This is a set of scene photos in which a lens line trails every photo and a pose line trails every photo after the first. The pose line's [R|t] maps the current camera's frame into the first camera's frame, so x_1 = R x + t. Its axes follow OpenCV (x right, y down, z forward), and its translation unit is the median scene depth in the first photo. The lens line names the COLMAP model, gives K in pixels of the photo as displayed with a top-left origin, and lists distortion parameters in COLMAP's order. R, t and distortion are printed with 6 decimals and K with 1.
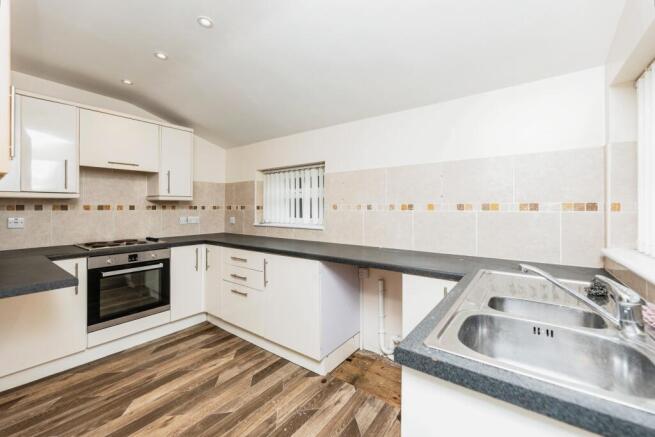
lens RADIAL K [[273.1, 0, 325.2], [0, 273.1, 210.8], [0, 0, 1]] dist [0.000429, -0.000022]
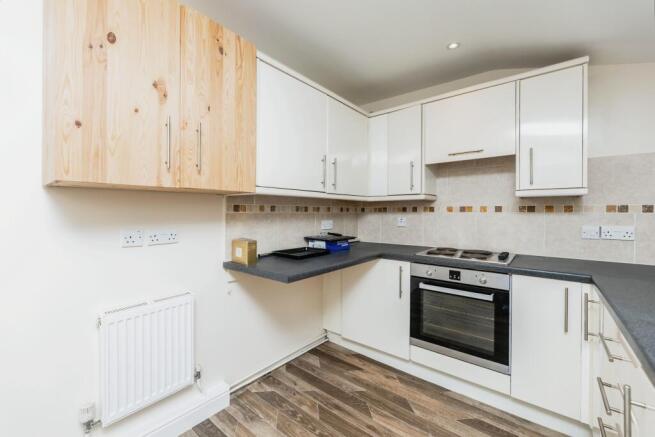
lens RADIAL K [[273.1, 0, 325.2], [0, 273.1, 210.8], [0, 0, 1]] dist [0.000429, -0.000022]
pose [[-0.038051, -0.001279, -0.999275, 0.064991], [-0.009559, 0.999954, -0.000916, -0.001861], [0.999230, 0.009517, -0.038062, 0.680198]]
